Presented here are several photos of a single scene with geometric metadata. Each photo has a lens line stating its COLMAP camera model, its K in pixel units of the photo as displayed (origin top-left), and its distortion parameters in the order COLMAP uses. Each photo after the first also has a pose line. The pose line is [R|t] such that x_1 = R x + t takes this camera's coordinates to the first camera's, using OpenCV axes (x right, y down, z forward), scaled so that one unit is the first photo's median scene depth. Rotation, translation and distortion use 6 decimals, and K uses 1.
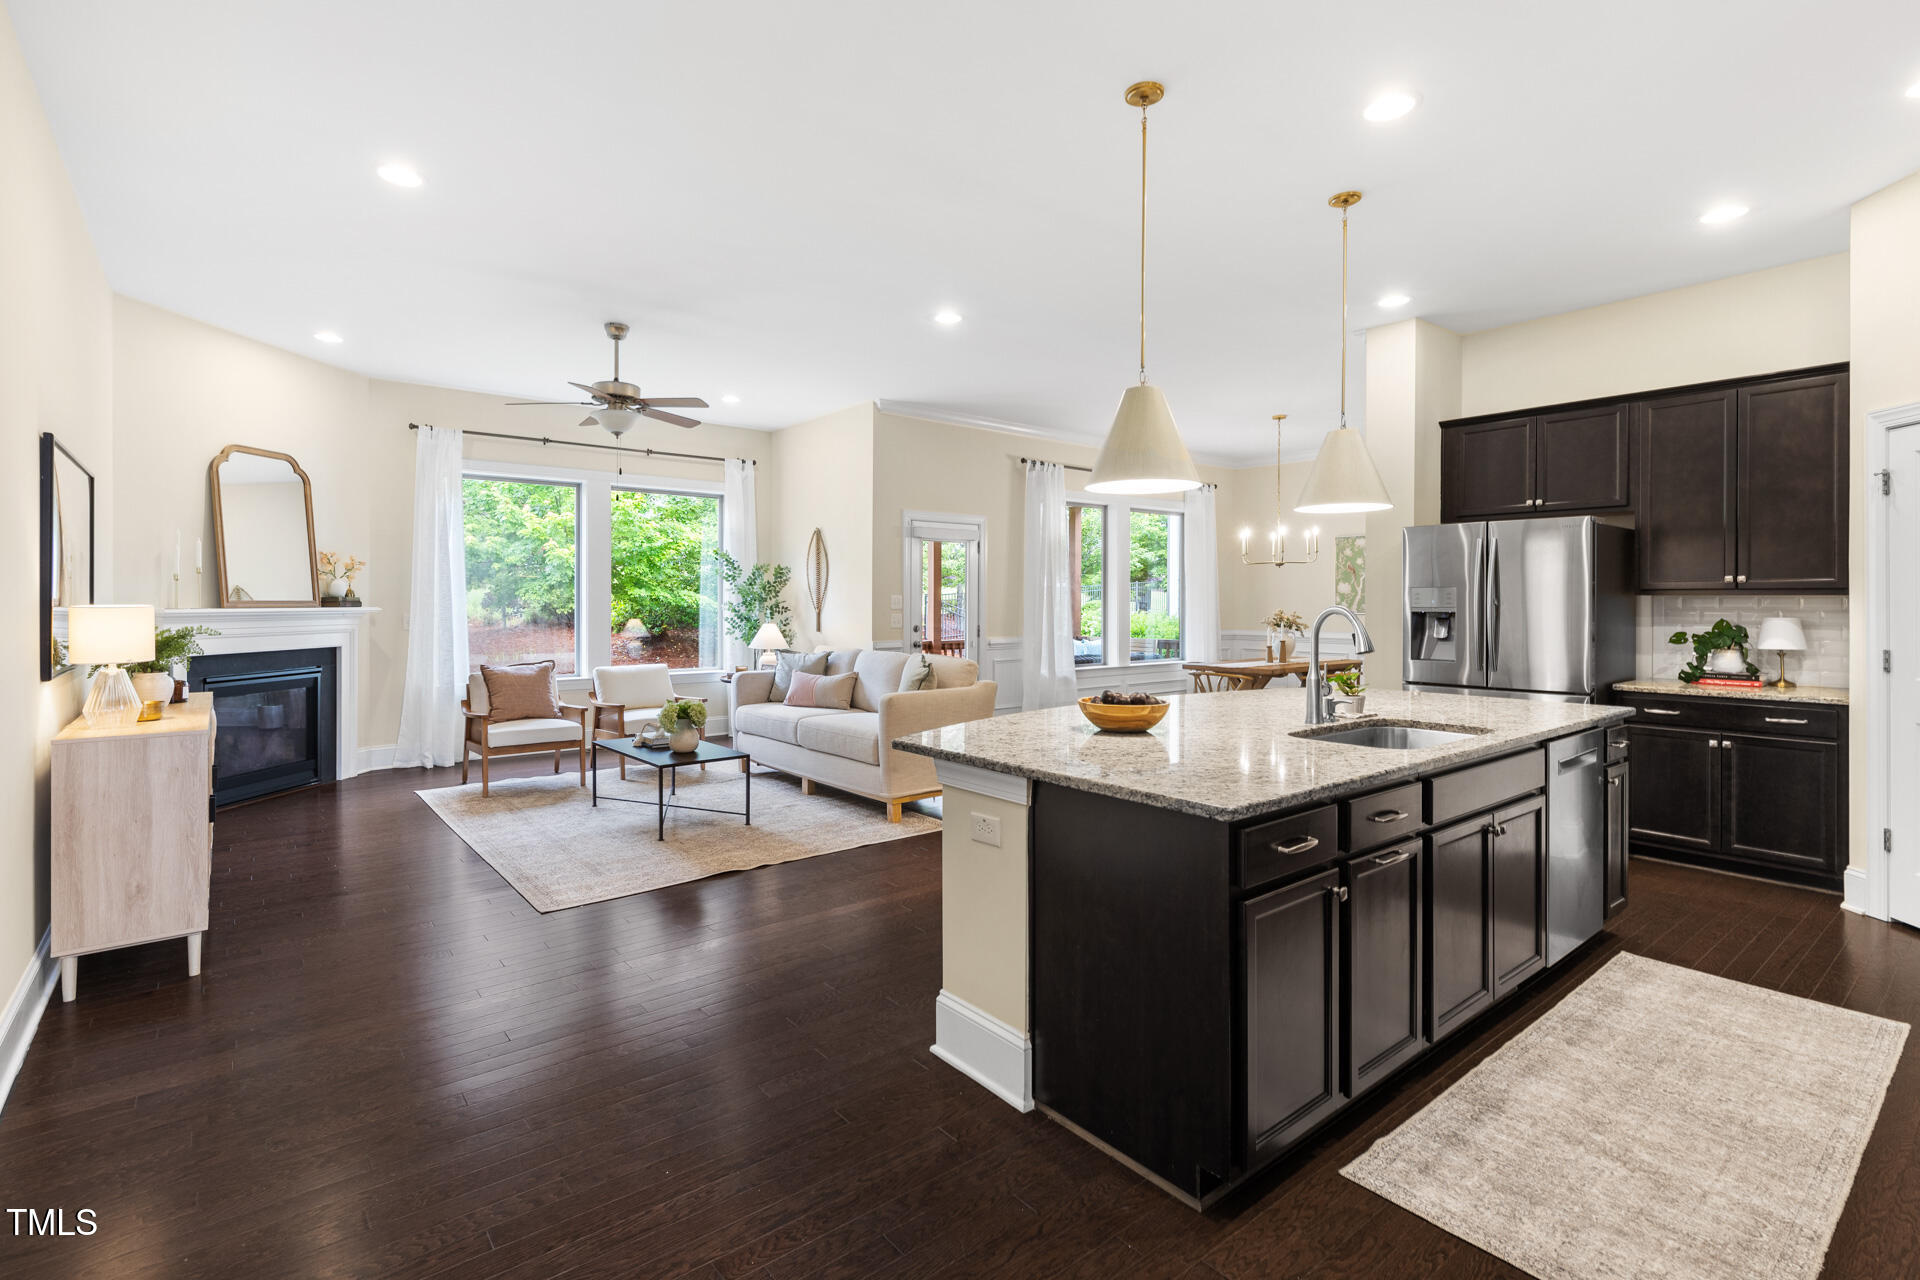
lens RADIAL K [[892.6, 0, 927.0], [0, 892.6, 606.7], [0, 0, 1]] dist [0.009855, -0.000246]
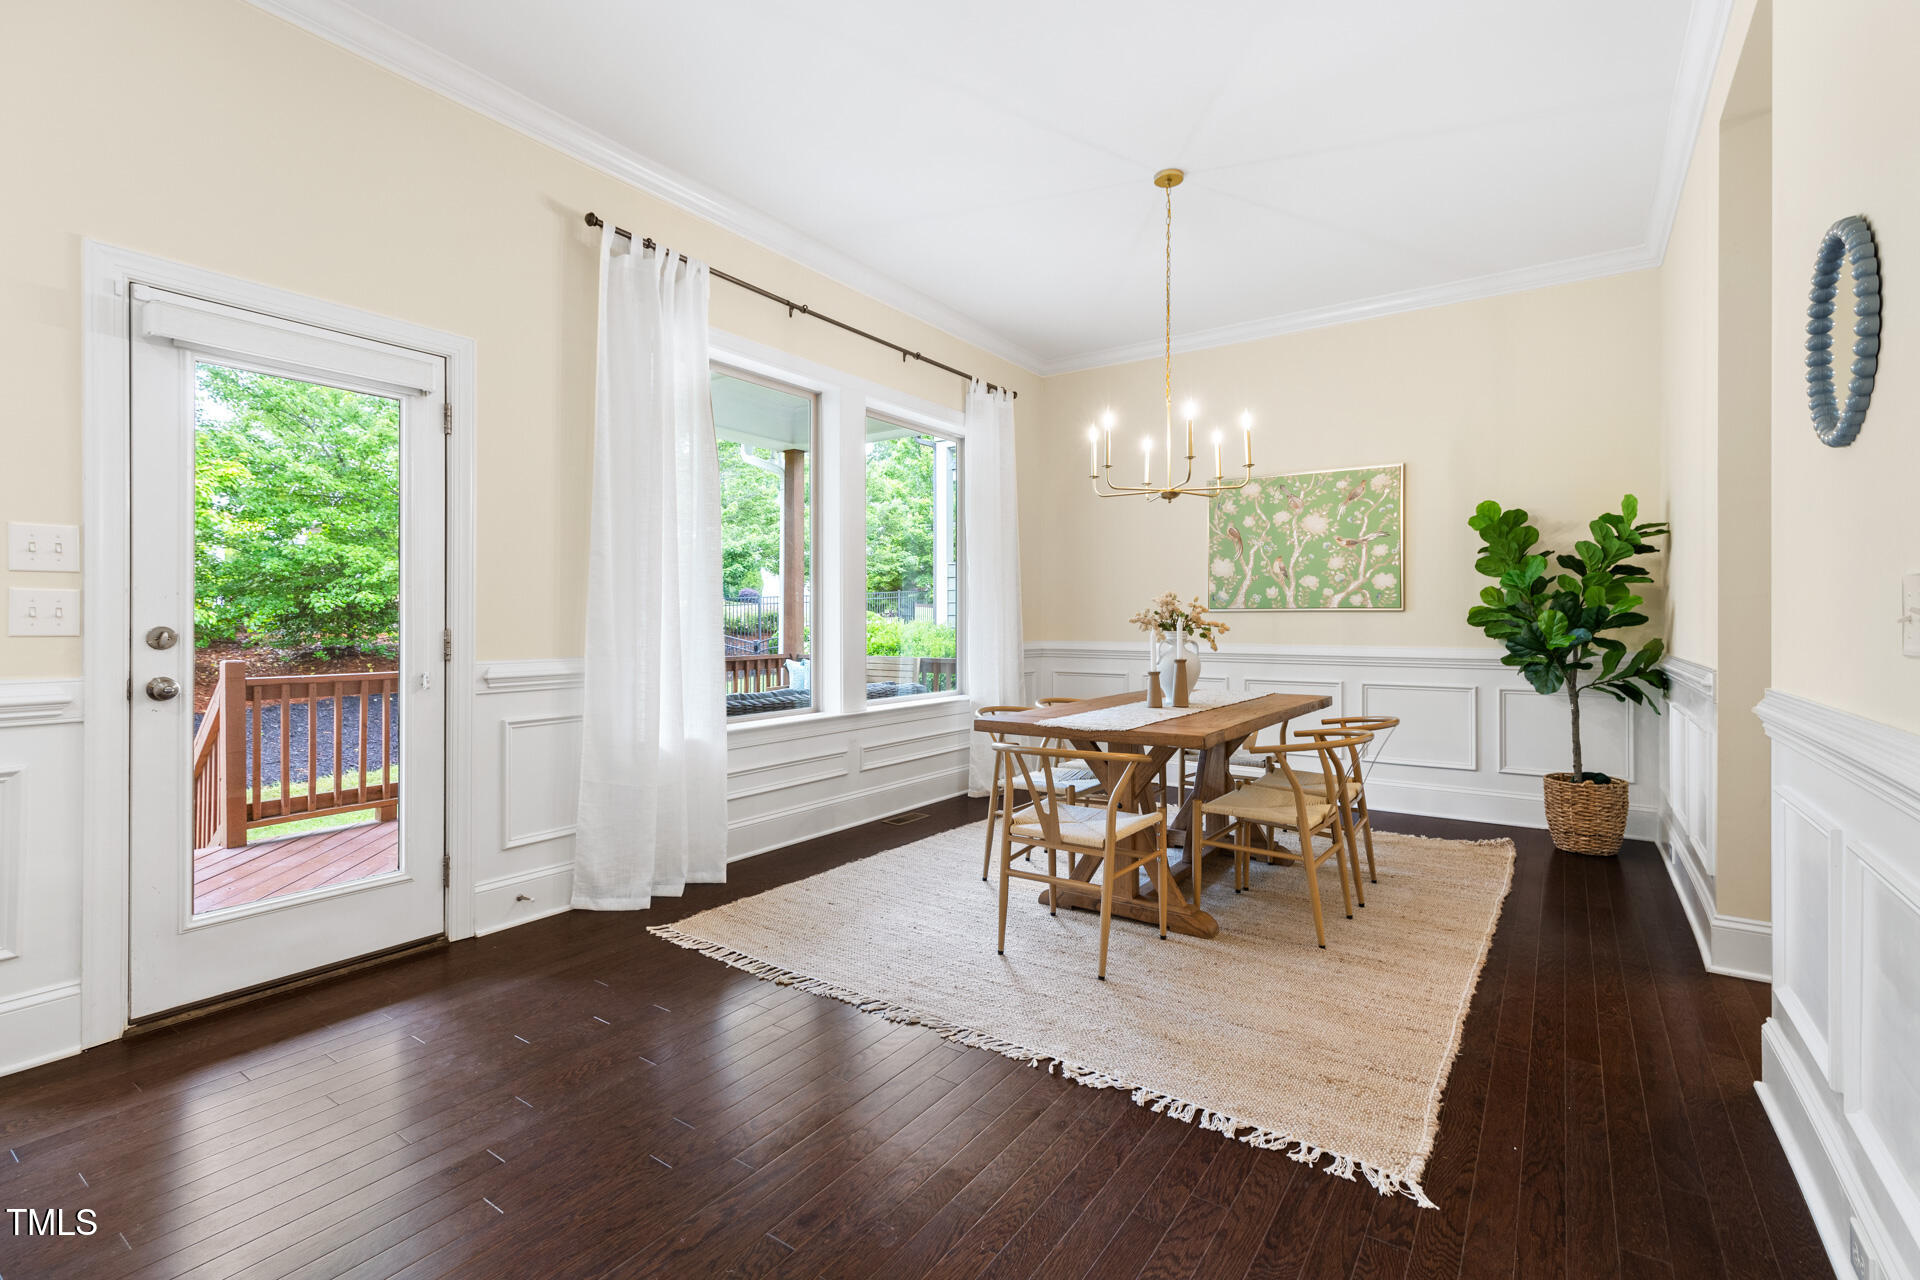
lens RADIAL K [[862.9, 0, 963.8], [0, 862.9, 621.5], [0, 0, 1]] dist [0.010026, -0.000292]
pose [[0.955387, -0.000646, 0.295355, 0.197055], [0.002111, 0.999987, -0.004642, 0.025217], [-0.295348, 0.005058, 0.955376, 0.745989]]
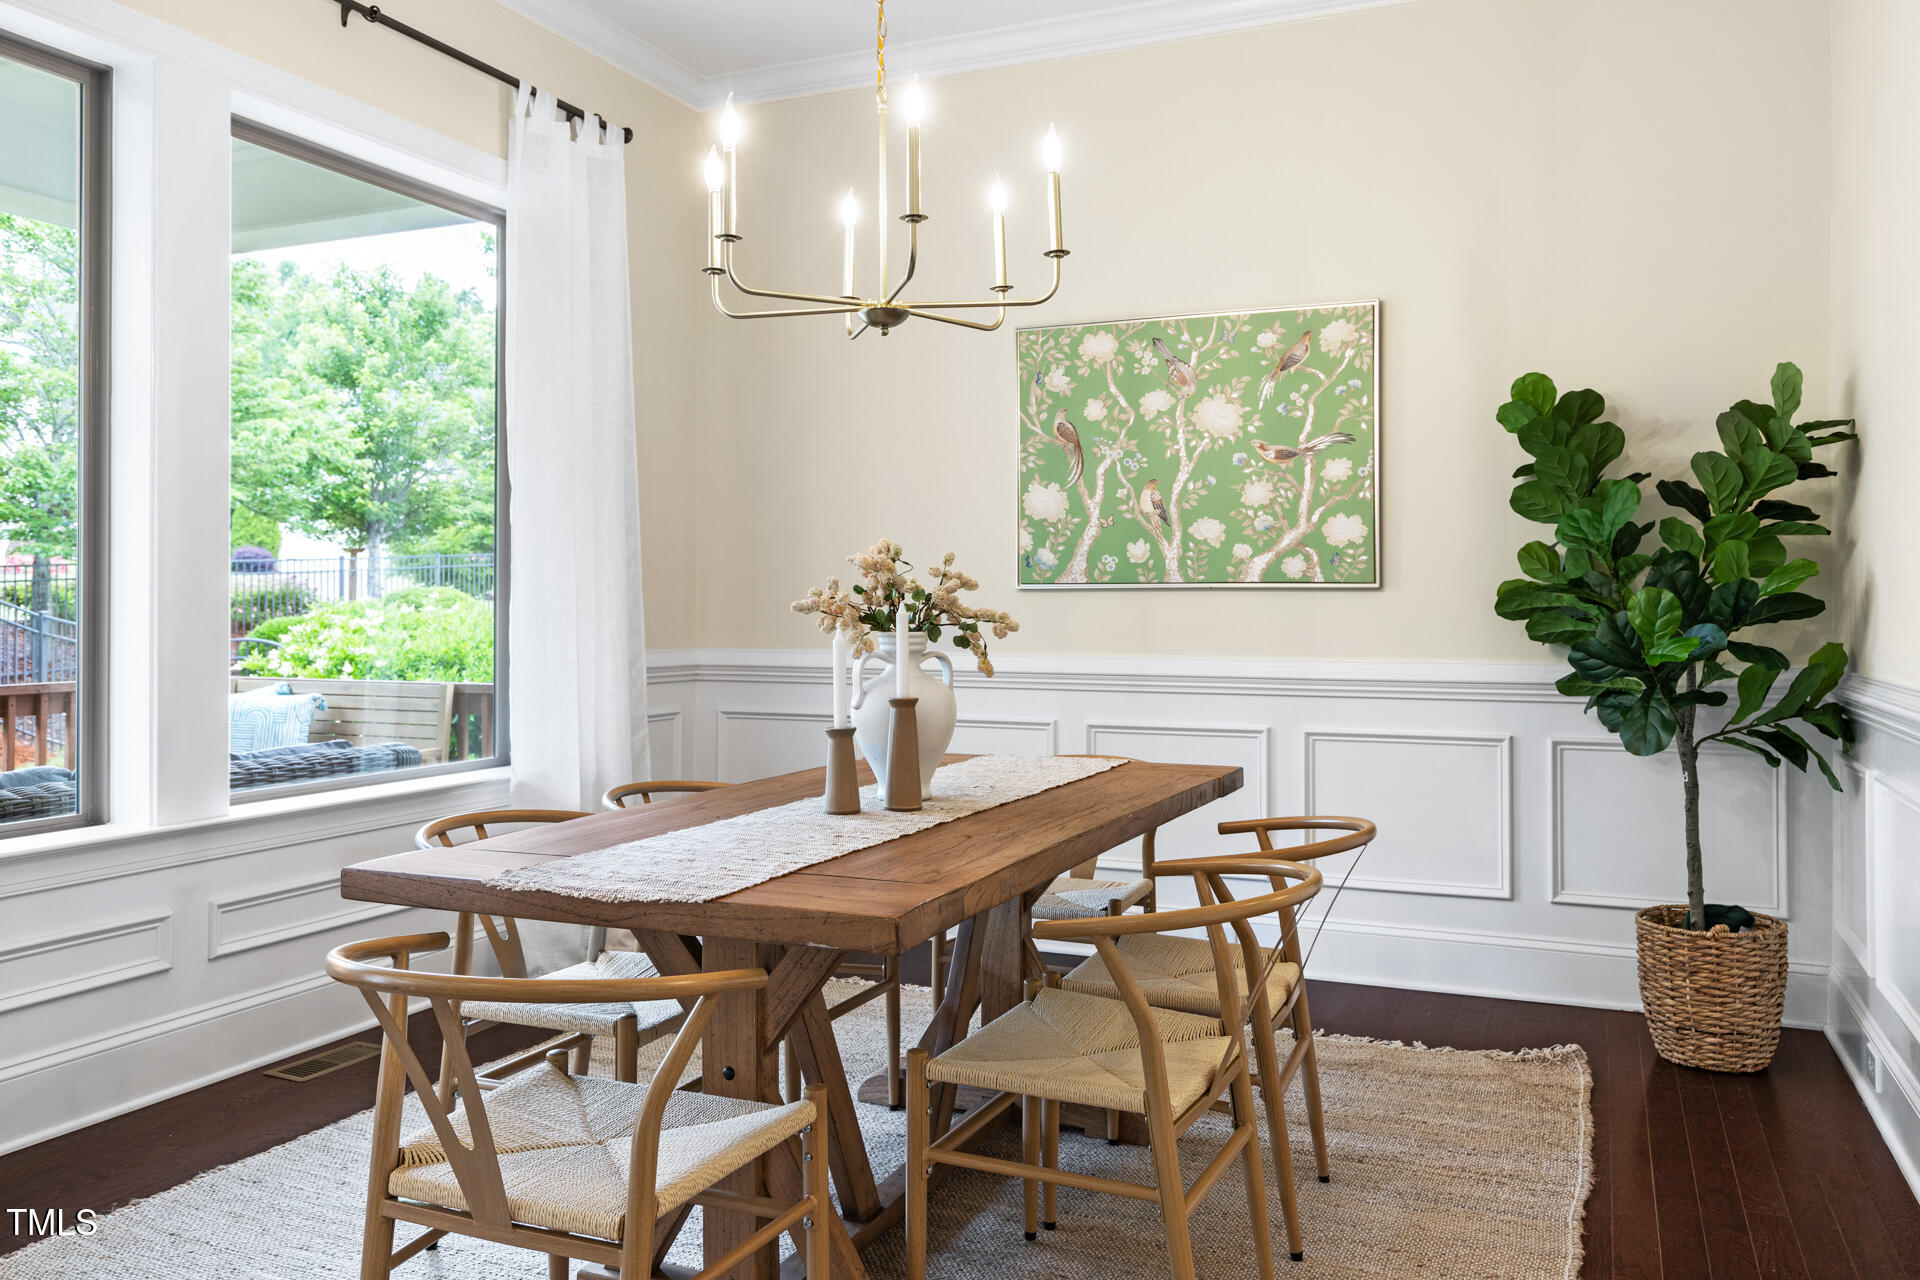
lens RADIAL K [[1460.3, 0, 962.2], [0, 1460.3, 598.4], [0, 0, 1]] dist [-0.001612, 0.030818]
pose [[0.879692, 0.003330, 0.475532, 0.314028], [0.002094, 0.999939, -0.010875, 0.024268], [-0.475539, 0.010563, 0.879631, 0.870683]]
